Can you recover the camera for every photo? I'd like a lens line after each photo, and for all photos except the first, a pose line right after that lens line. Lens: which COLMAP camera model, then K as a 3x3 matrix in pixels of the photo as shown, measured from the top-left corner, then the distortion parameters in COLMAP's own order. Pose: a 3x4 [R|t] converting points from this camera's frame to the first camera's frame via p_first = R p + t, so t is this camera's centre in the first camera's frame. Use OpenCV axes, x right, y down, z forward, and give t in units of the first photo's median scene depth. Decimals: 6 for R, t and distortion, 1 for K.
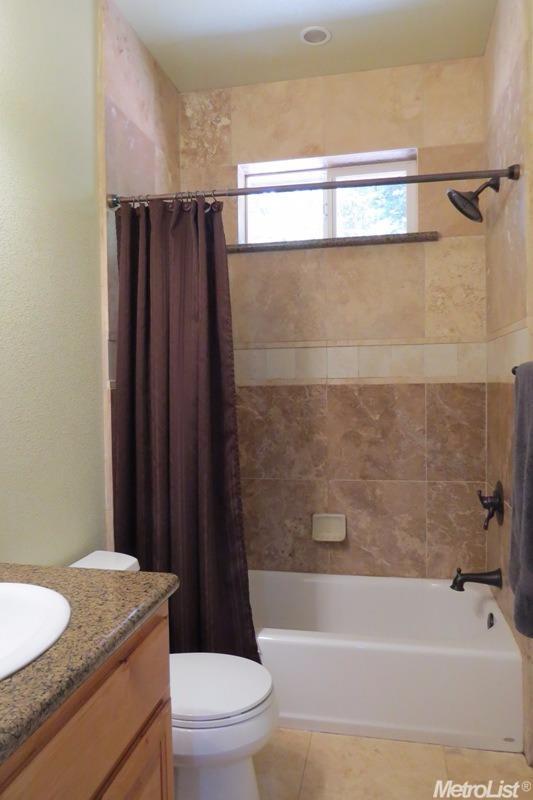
lens RADIAL K [[573.6, 0, 266.5], [0, 573.6, 400.0], [0, 0, 1]] dist [-0.019747, 0.002753]
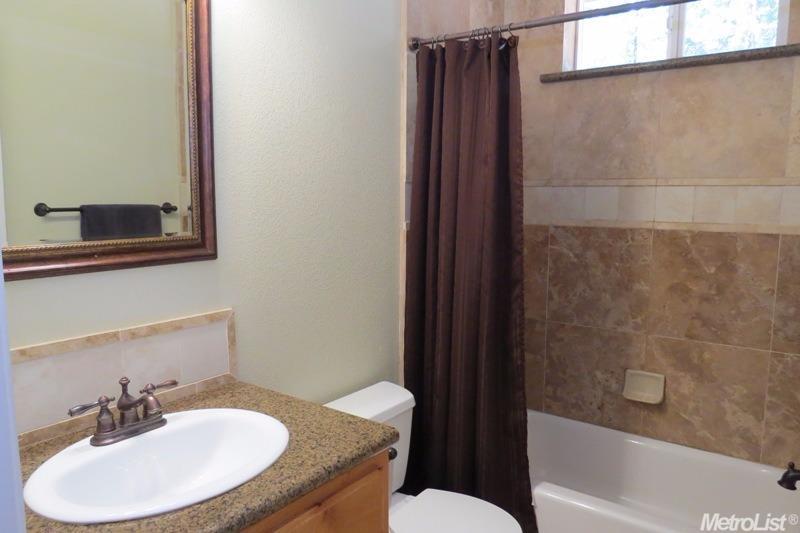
lens RADIAL K [[573.6, 0, 403.6], [0, 573.6, 265.0], [0, 0, 1]] dist [-0.019747, 0.002753]
pose [[0.911028, 0.070887, -0.406206, 0.118701], [-0.034586, 0.994777, 0.096031, -0.043389], [0.410892, -0.073438, 0.908721, 0.036137]]
